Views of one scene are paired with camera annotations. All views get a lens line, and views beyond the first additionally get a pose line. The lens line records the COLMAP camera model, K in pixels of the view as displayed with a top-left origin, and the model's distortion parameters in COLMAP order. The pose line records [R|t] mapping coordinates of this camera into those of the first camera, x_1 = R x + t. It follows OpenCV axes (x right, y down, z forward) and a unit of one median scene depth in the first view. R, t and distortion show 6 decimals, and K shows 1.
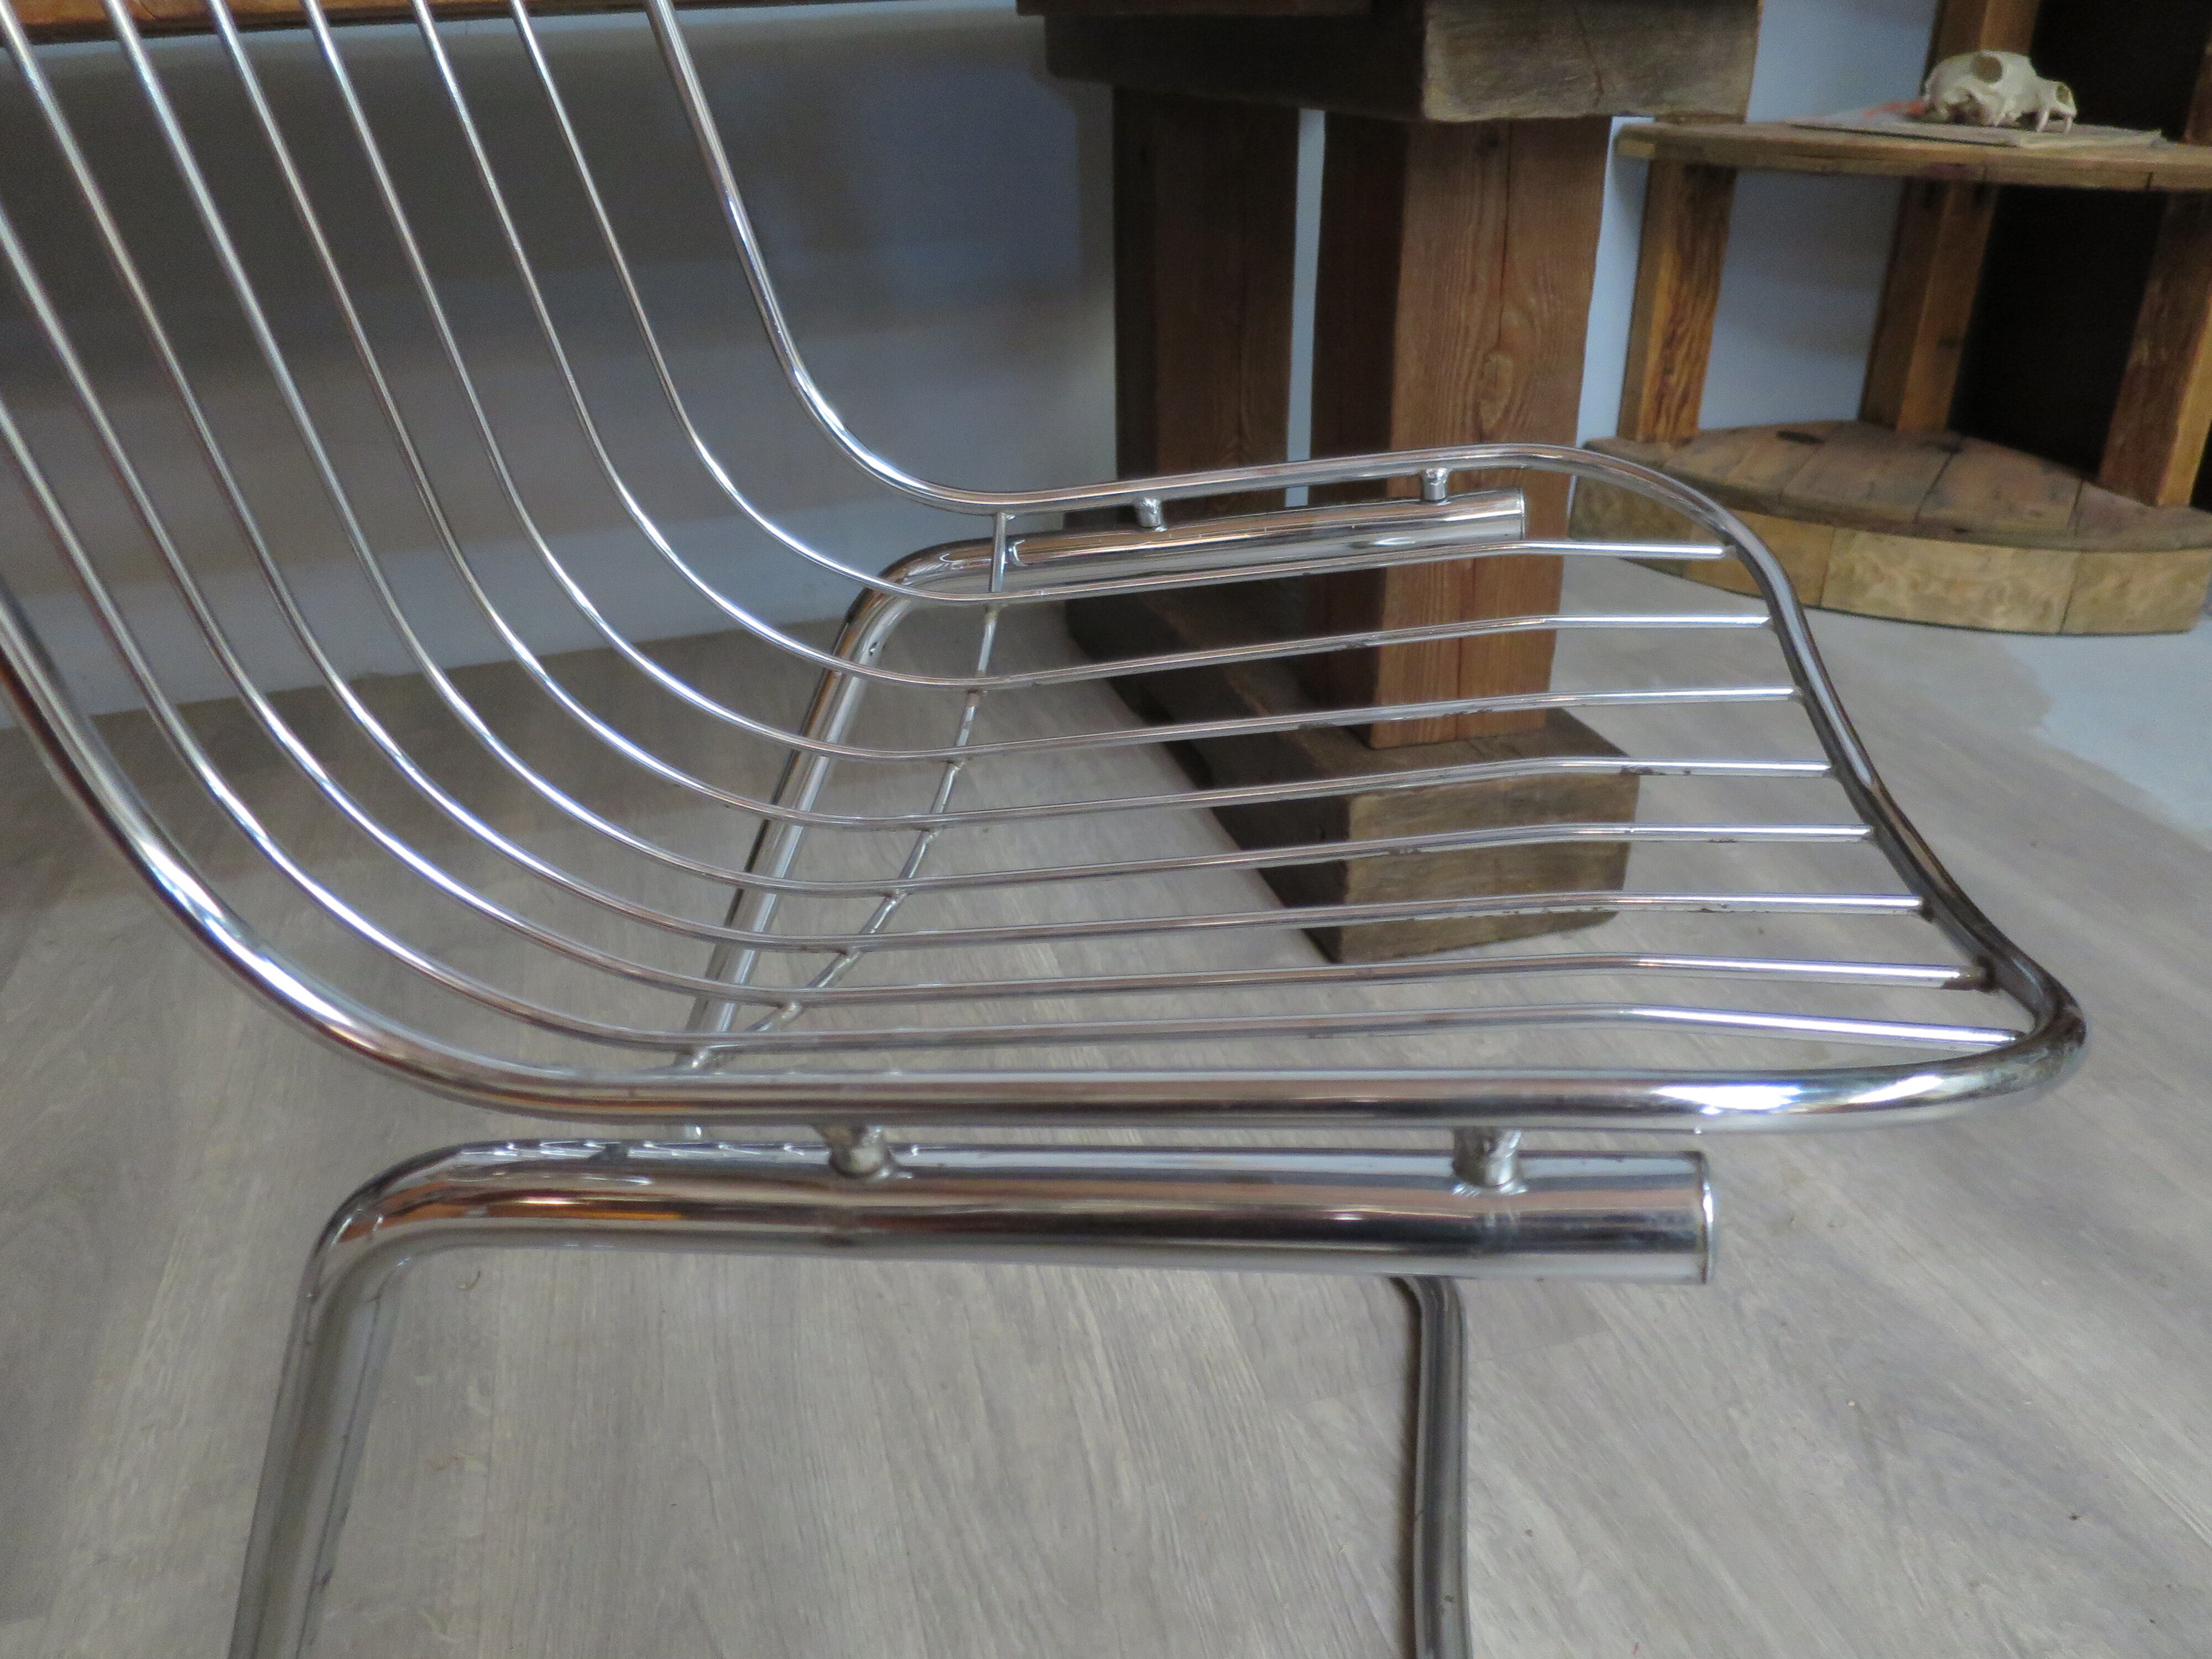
lens RADIAL K [[1605.4, 0, 1115.2], [0, 1605.4, 824.7], [0, 0, 1]] dist [-0.049277, 0.009902]
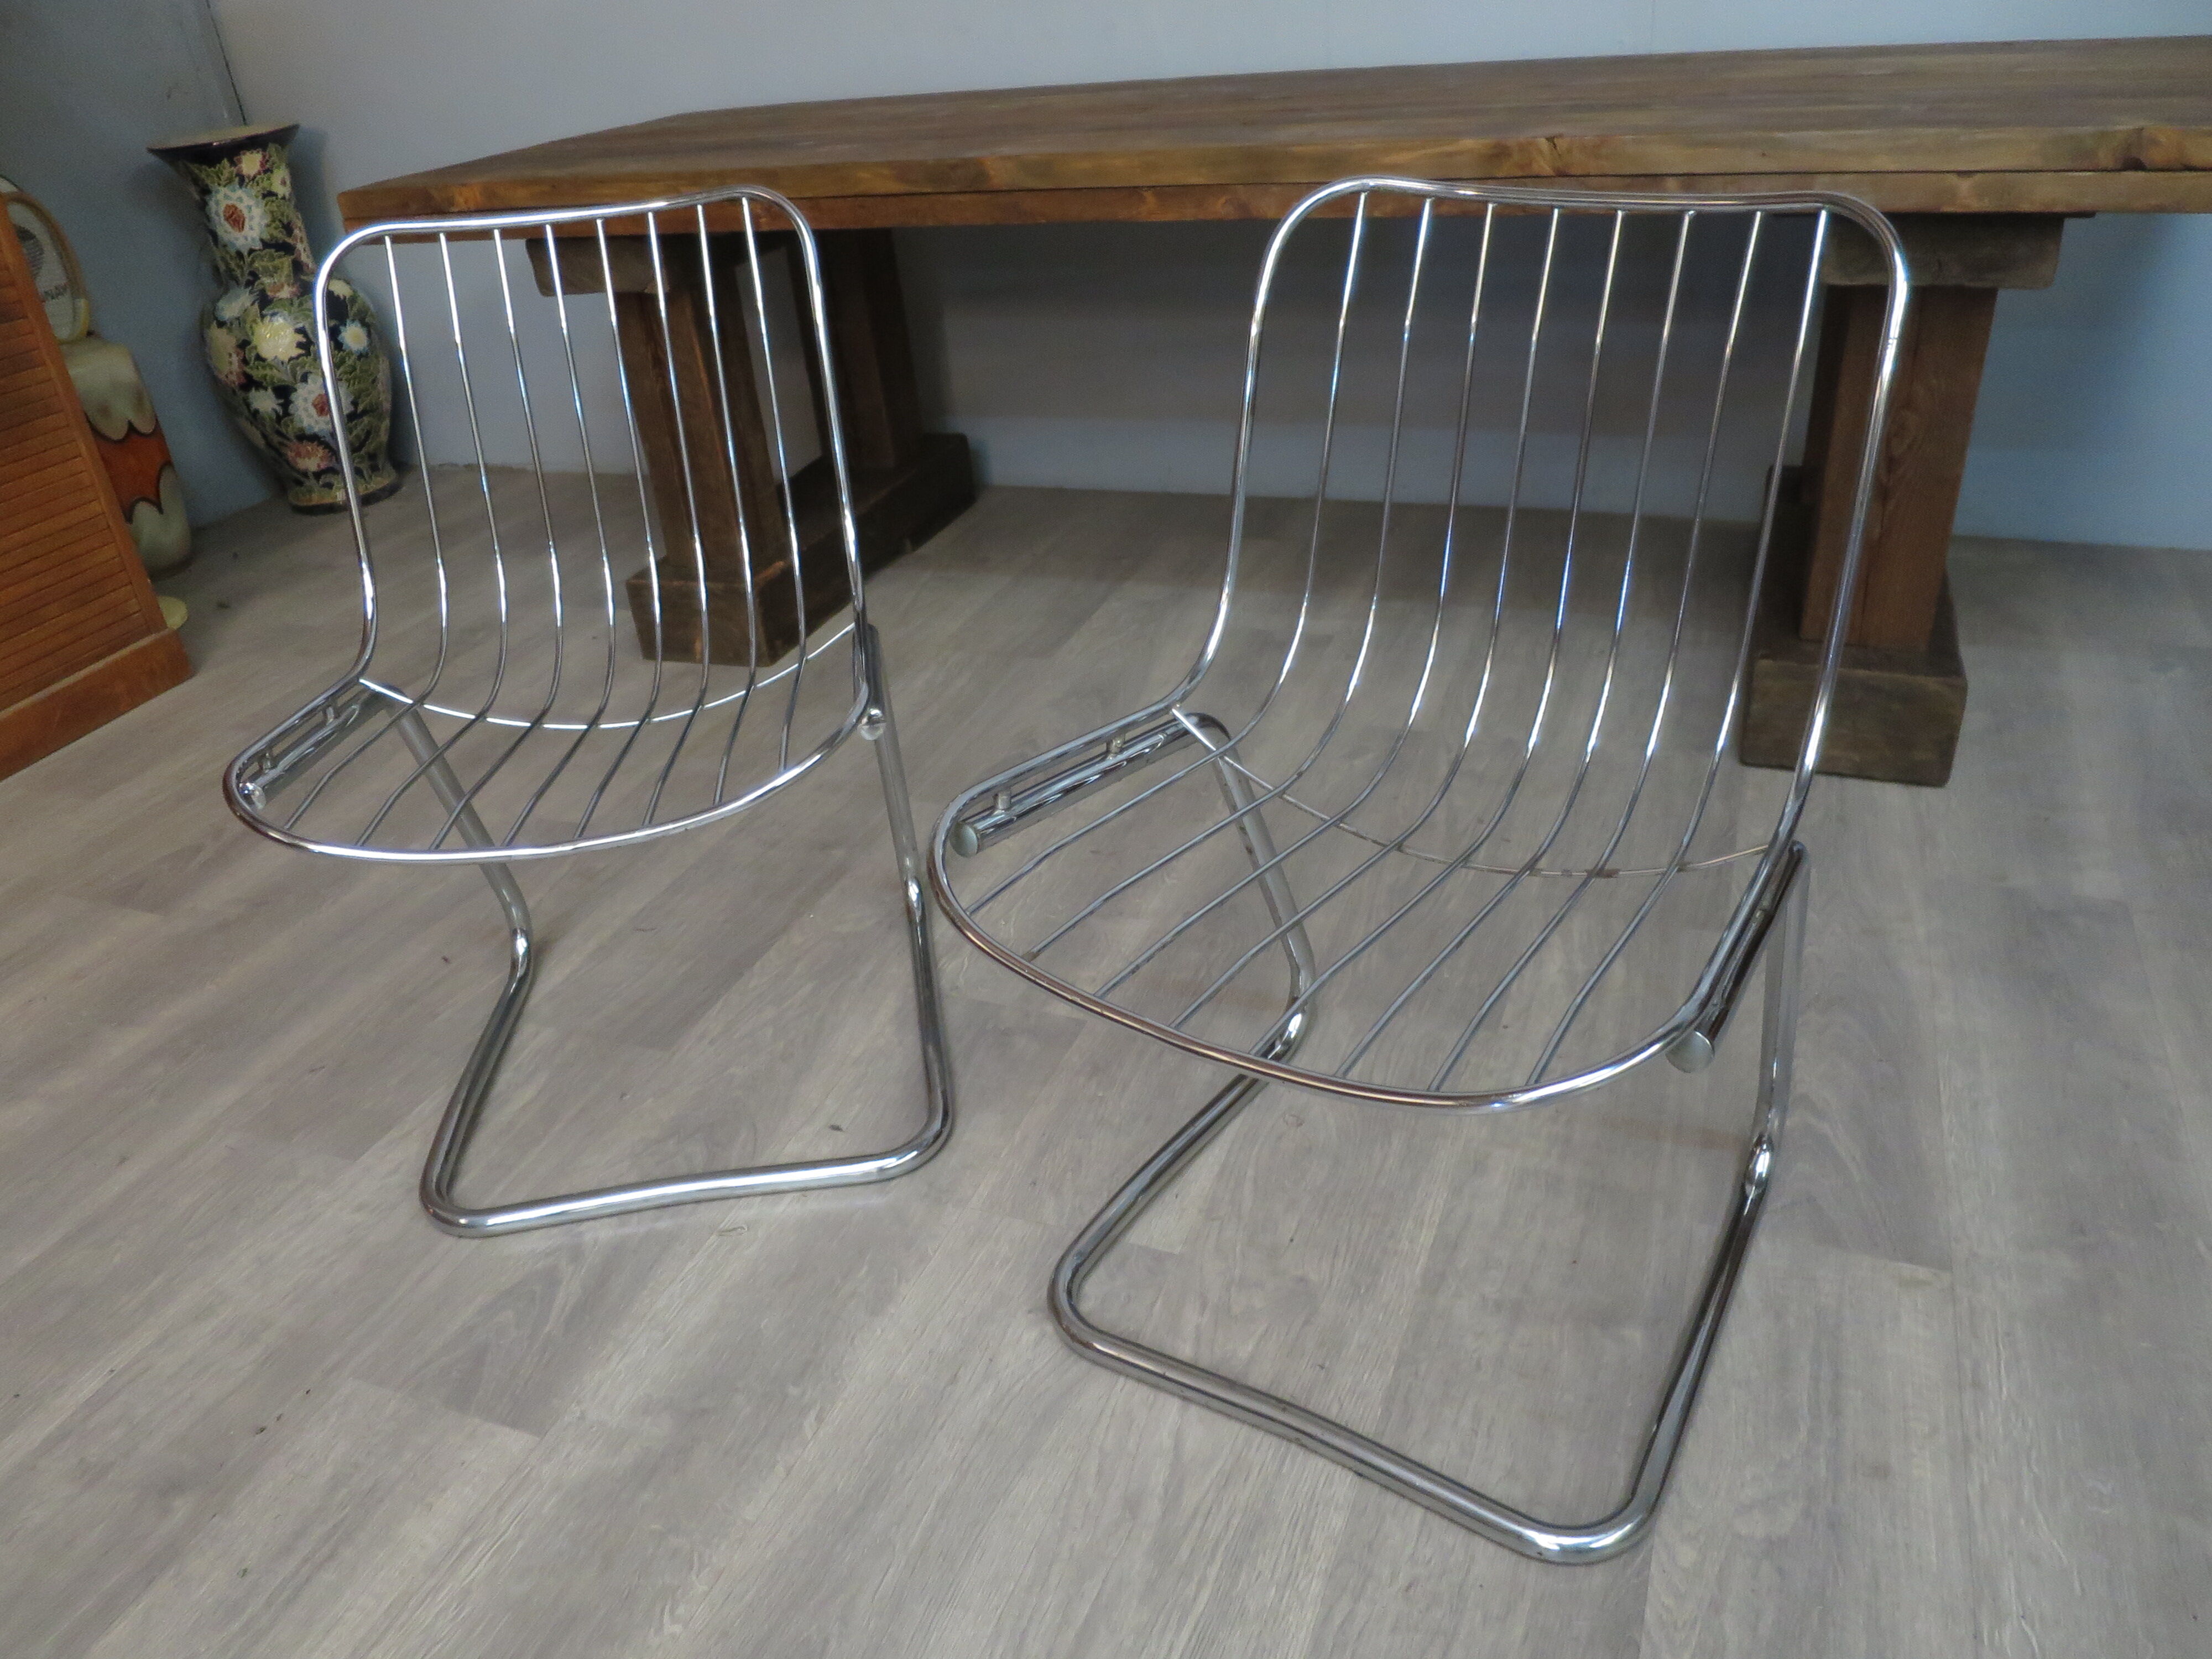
lens RADIAL K [[1605.4, 0, 1110.1], [0, 1605.4, 825.6], [0, 0, 1]] dist [-0.049277, 0.009902]
pose [[0.791474, 0.271308, -0.547687, 0.364600], [-0.228324, 0.962452, 0.146815, 0.039360], [0.566954, 0.008850, 0.823702, -0.489621]]
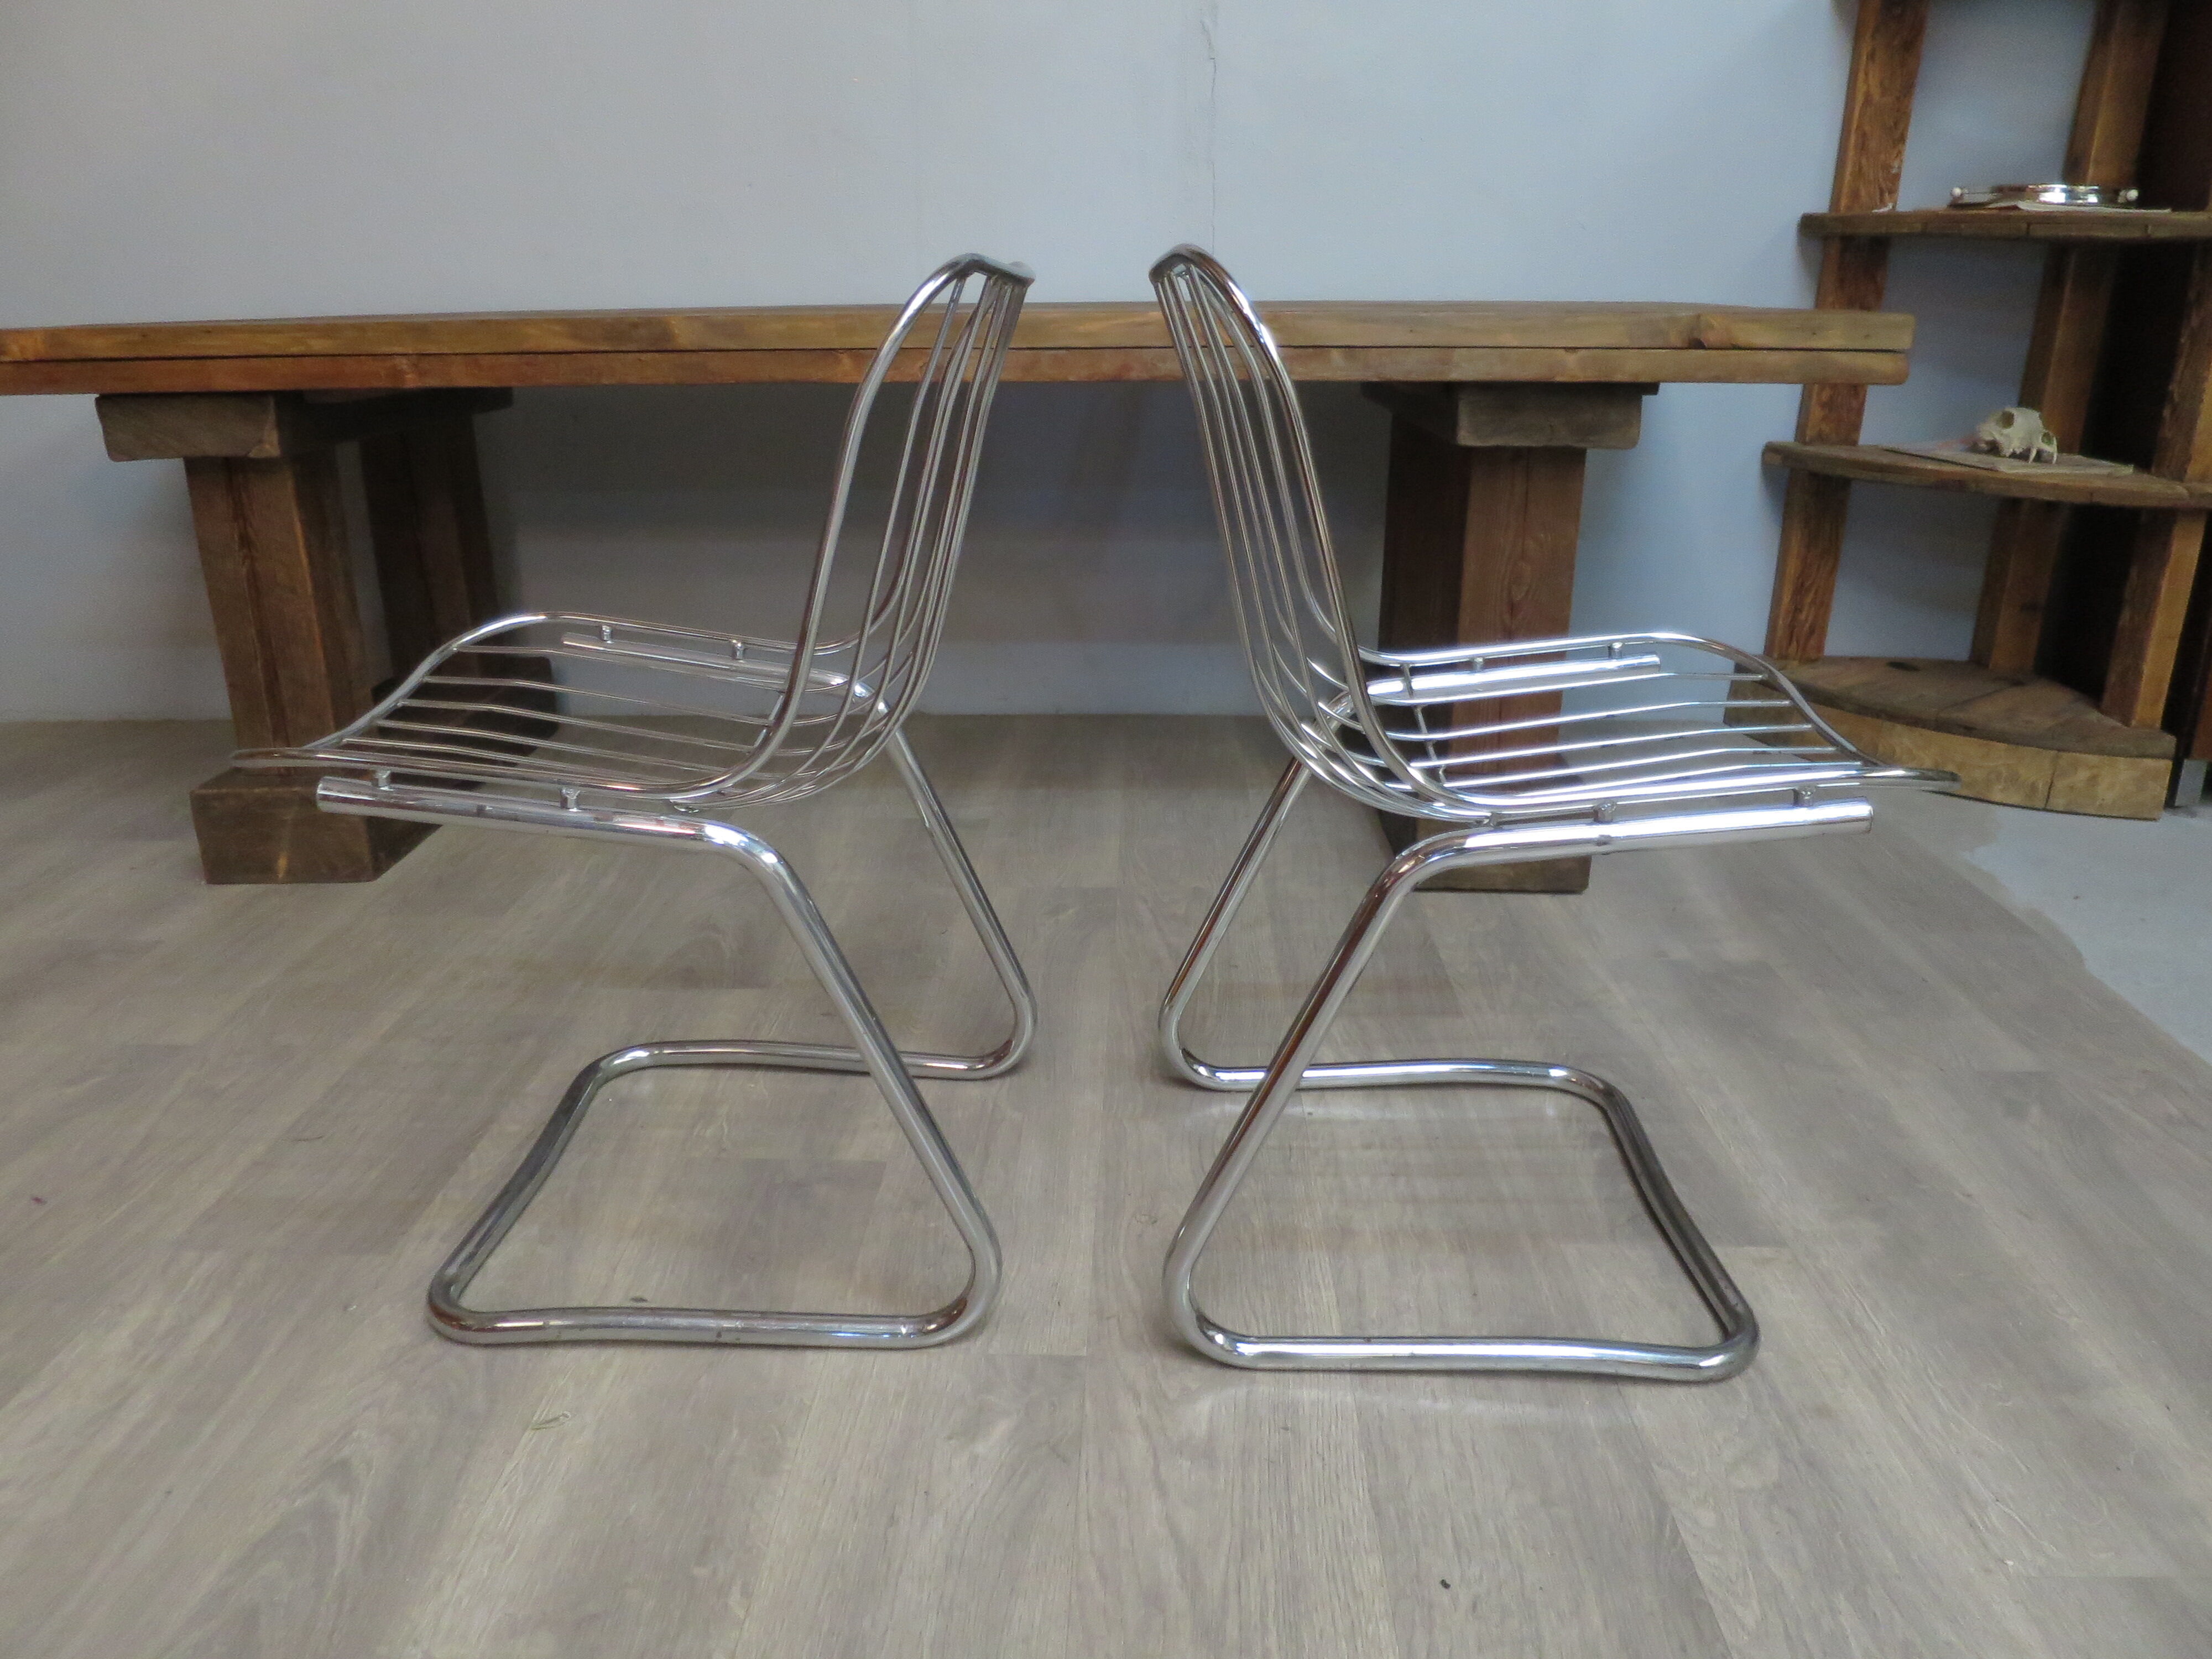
lens RADIAL K [[1605.4, 0, 1118.6], [0, 1605.4, 818.5], [0, 0, 1]] dist [-0.049277, 0.009902]
pose [[0.954153, 0.118164, -0.275008, 0.207613], [-0.157905, 0.979240, -0.127104, 0.195028], [0.254280, 0.164701, 0.953003, -0.537123]]
